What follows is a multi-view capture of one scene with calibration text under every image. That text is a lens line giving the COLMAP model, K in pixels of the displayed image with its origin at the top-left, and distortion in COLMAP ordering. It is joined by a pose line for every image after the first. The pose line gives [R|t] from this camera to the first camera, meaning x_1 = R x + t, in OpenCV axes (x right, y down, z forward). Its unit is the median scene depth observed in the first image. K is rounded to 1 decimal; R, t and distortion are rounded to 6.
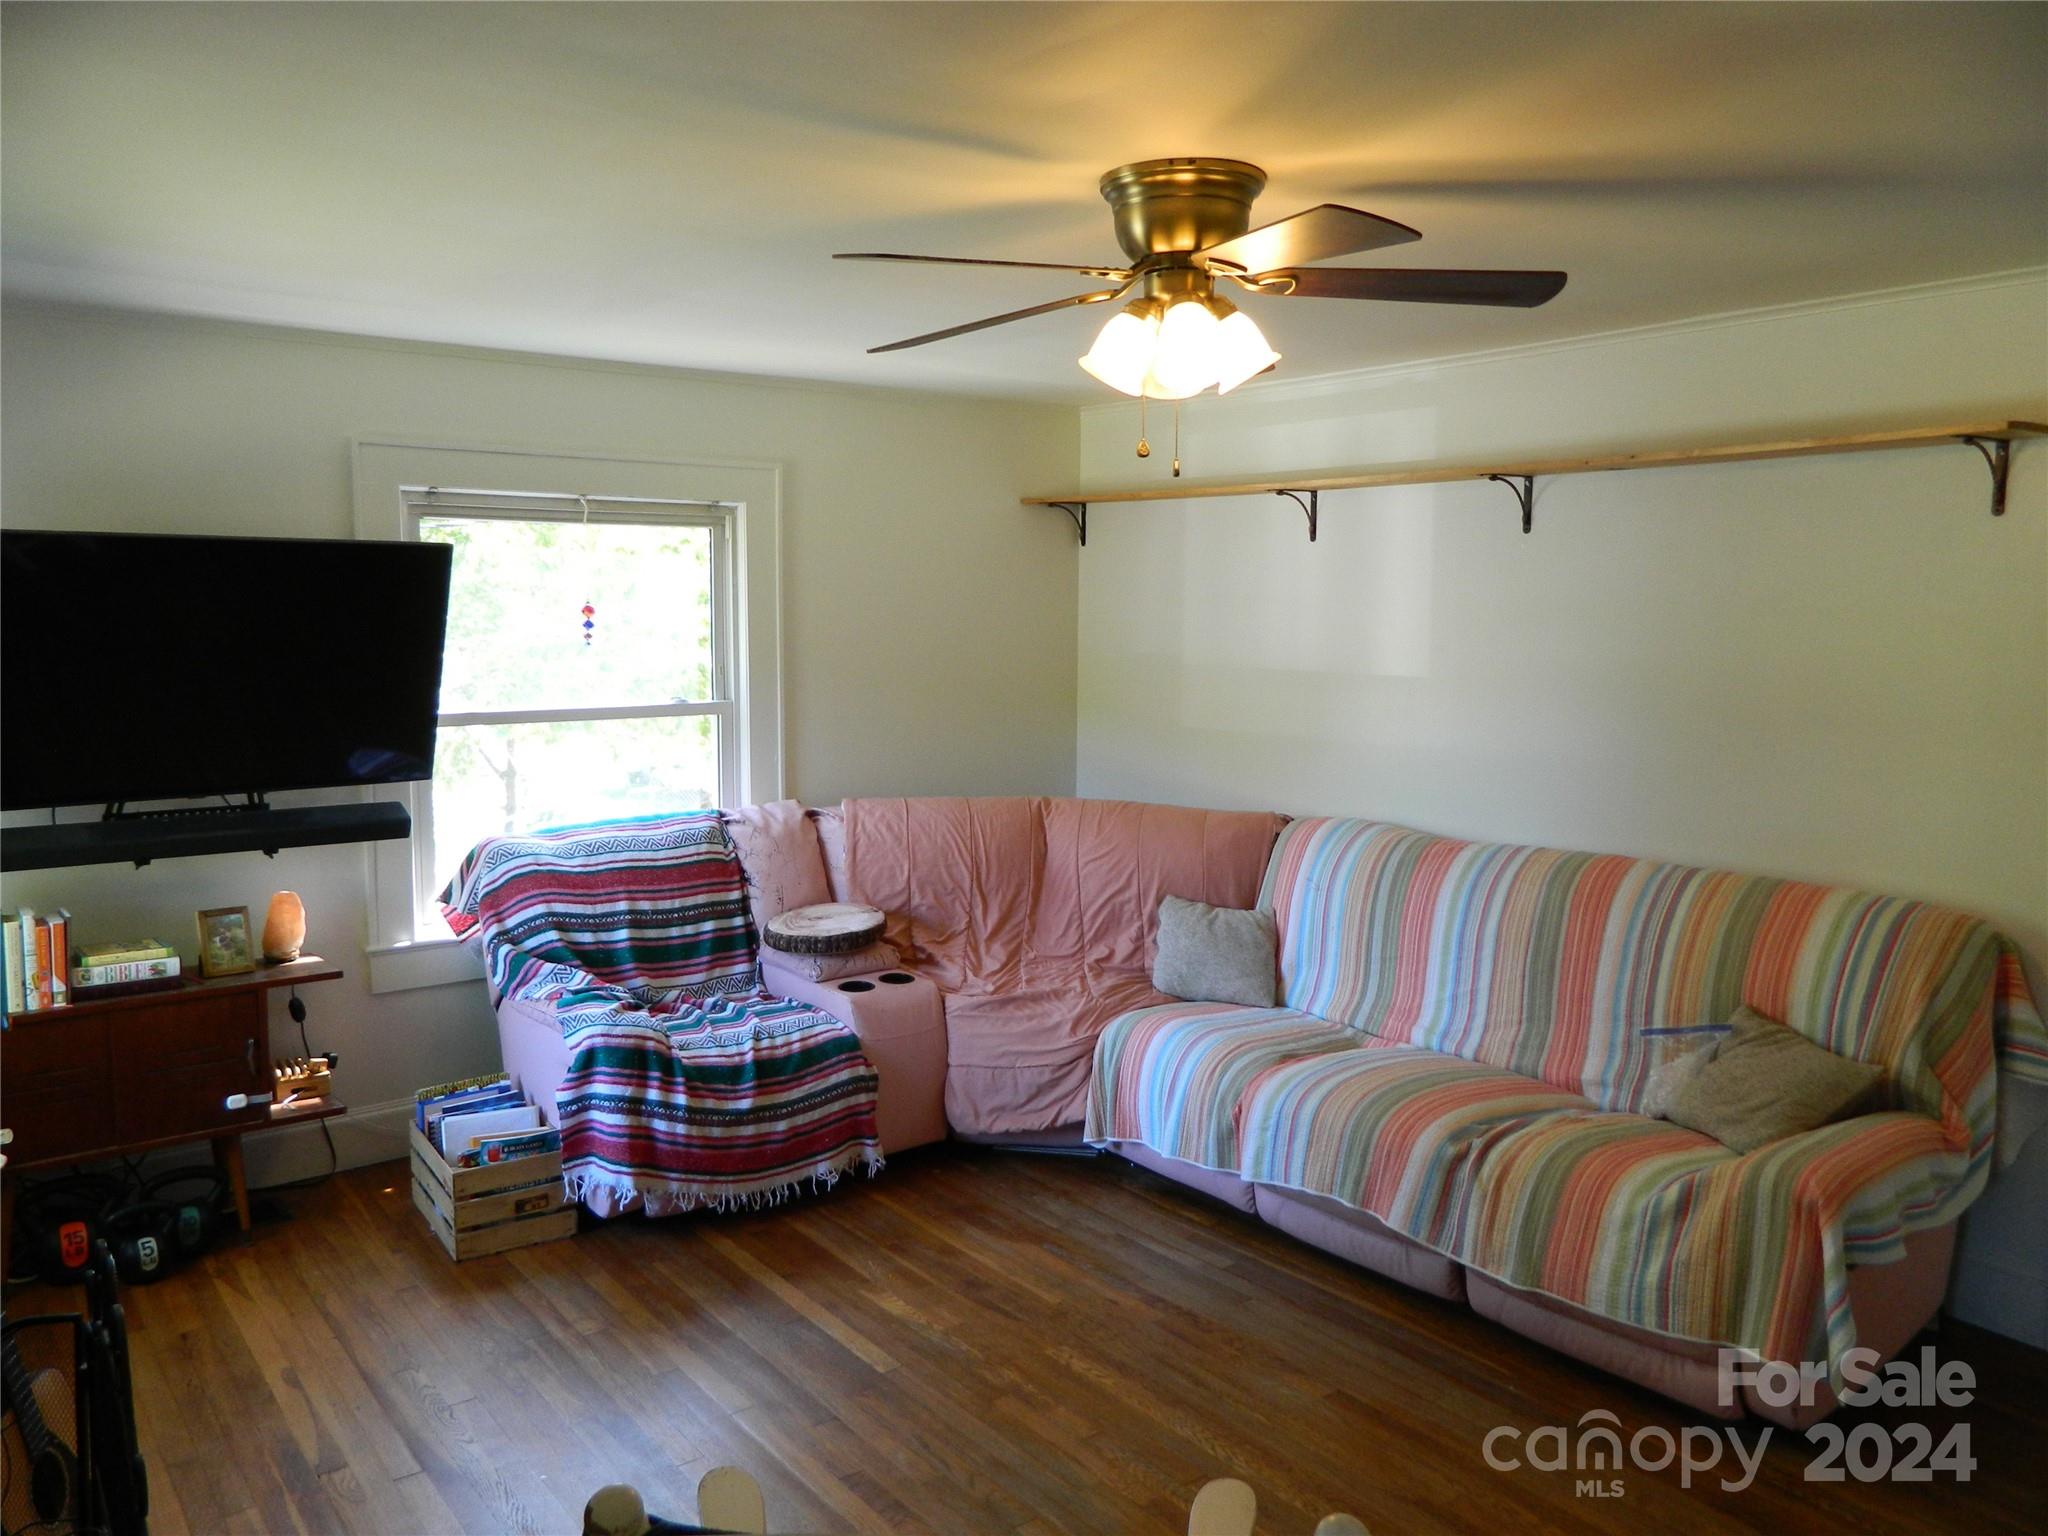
lens RADIAL K [[1515.0, 0, 1019.3], [0, 1515.0, 766.8], [0, 0, 1]] dist [0.000137, -0.002299]
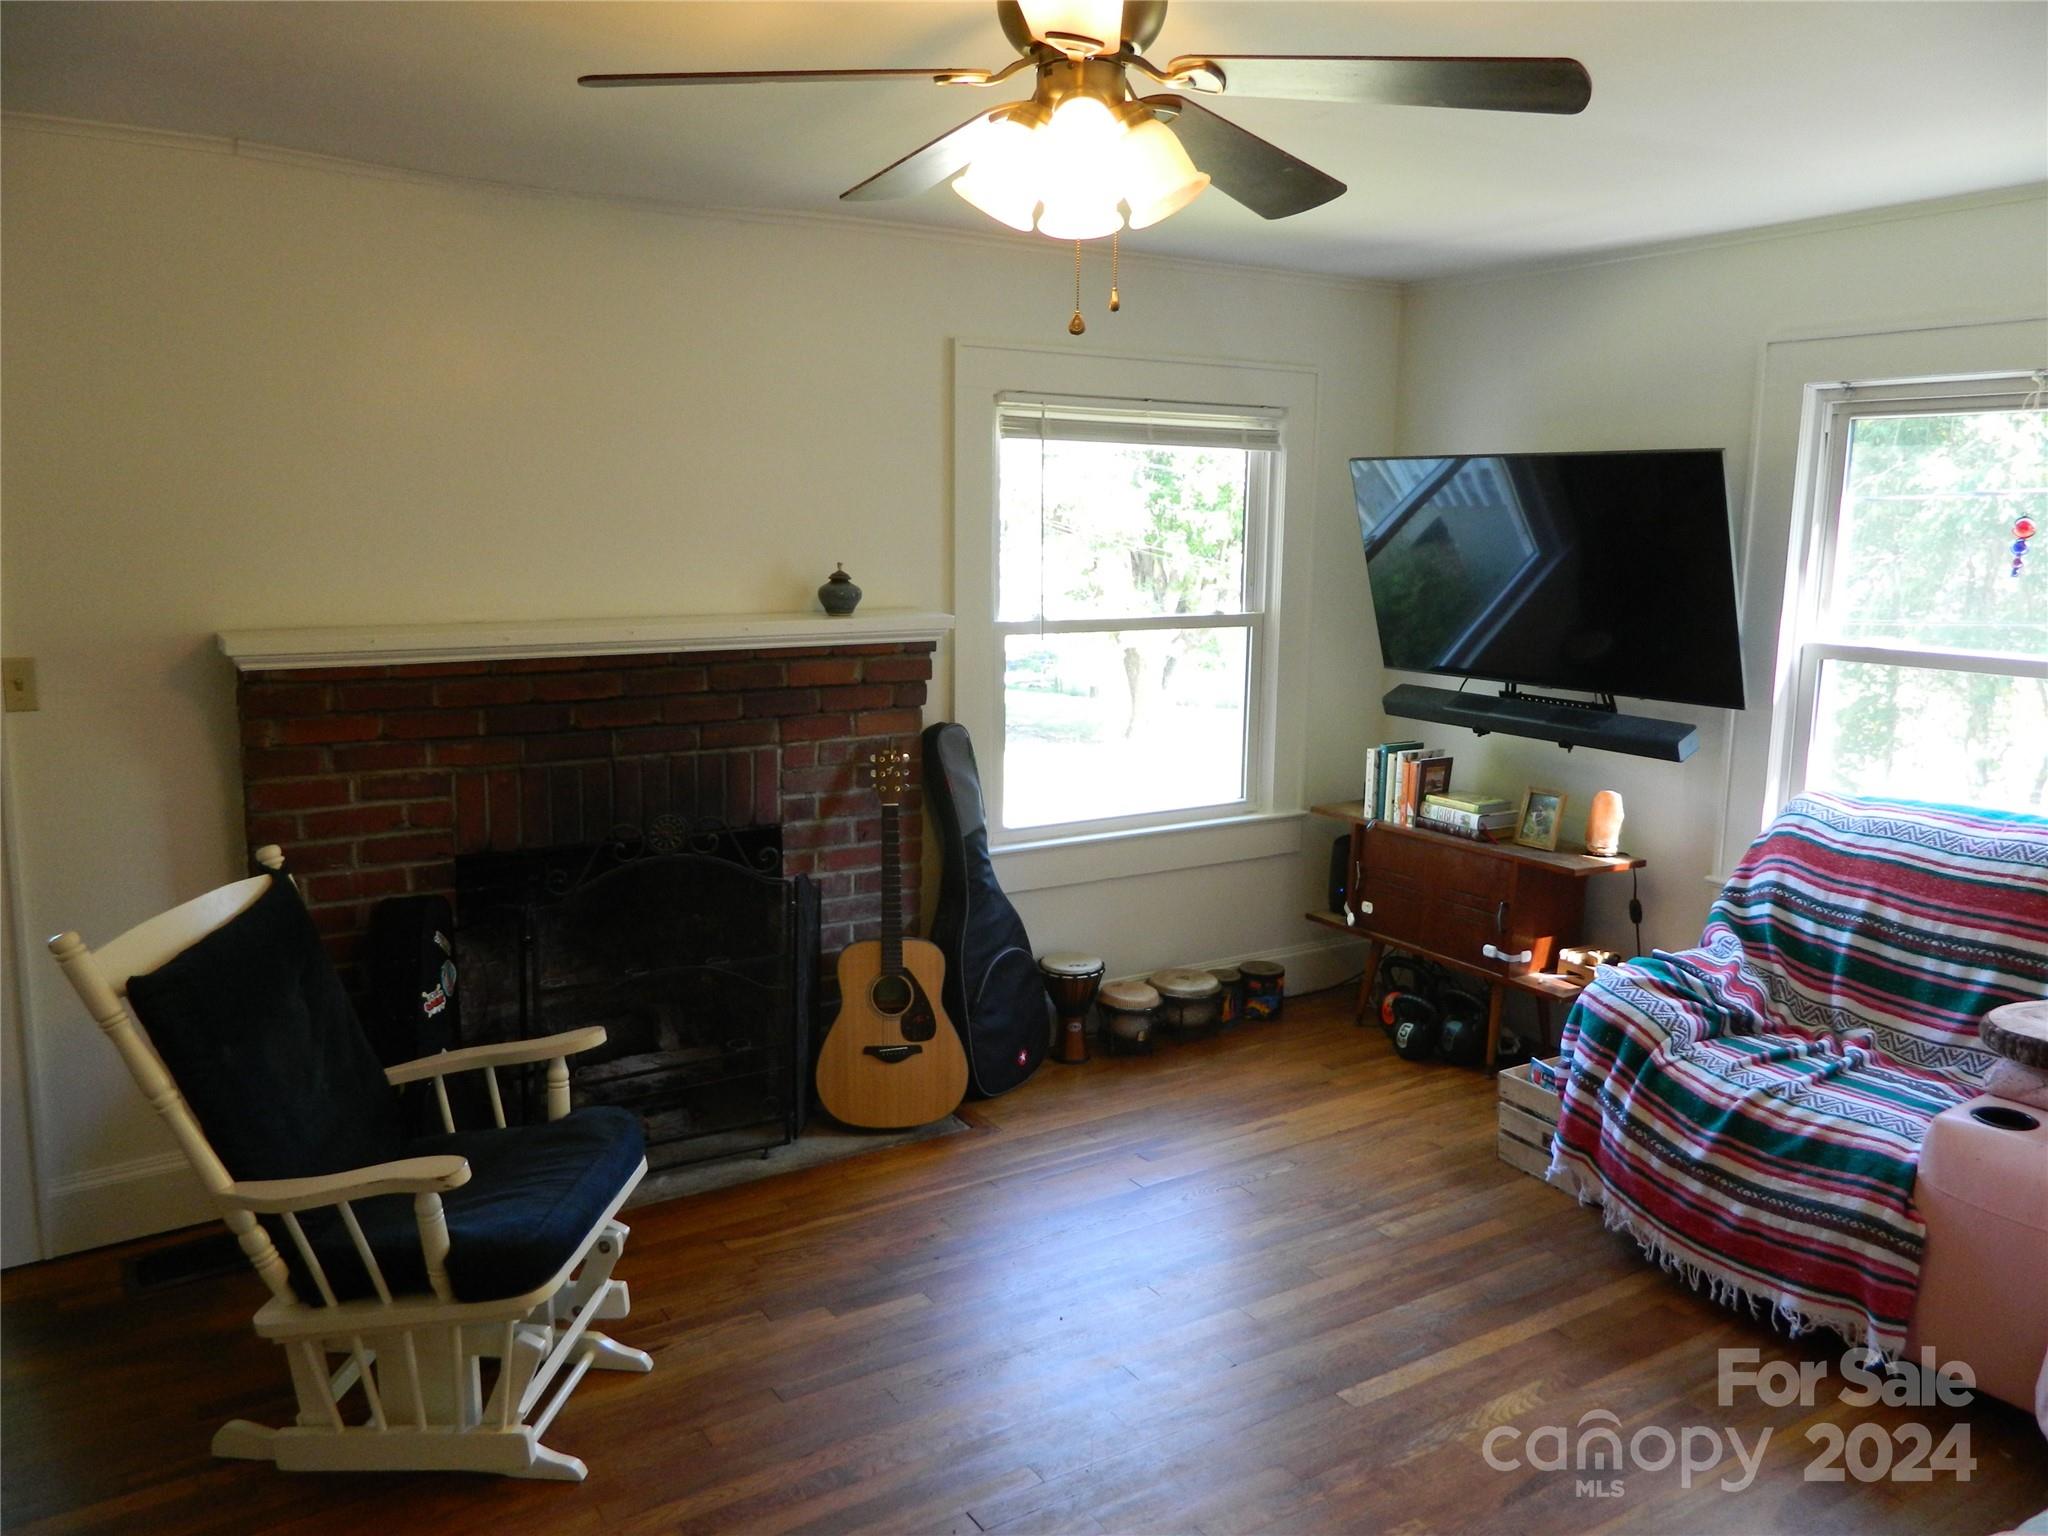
lens RADIAL K [[1515.0, 0, 1019.3], [0, 1515.0, 766.8], [0, 0, 1]] dist [0.000137, -0.002299]
pose [[-0.096198, 0.160006, -0.982417, 0.588118], [-0.119545, 0.977993, 0.170991, -0.065376], [0.988157, 0.133893, -0.074953, 0.676162]]
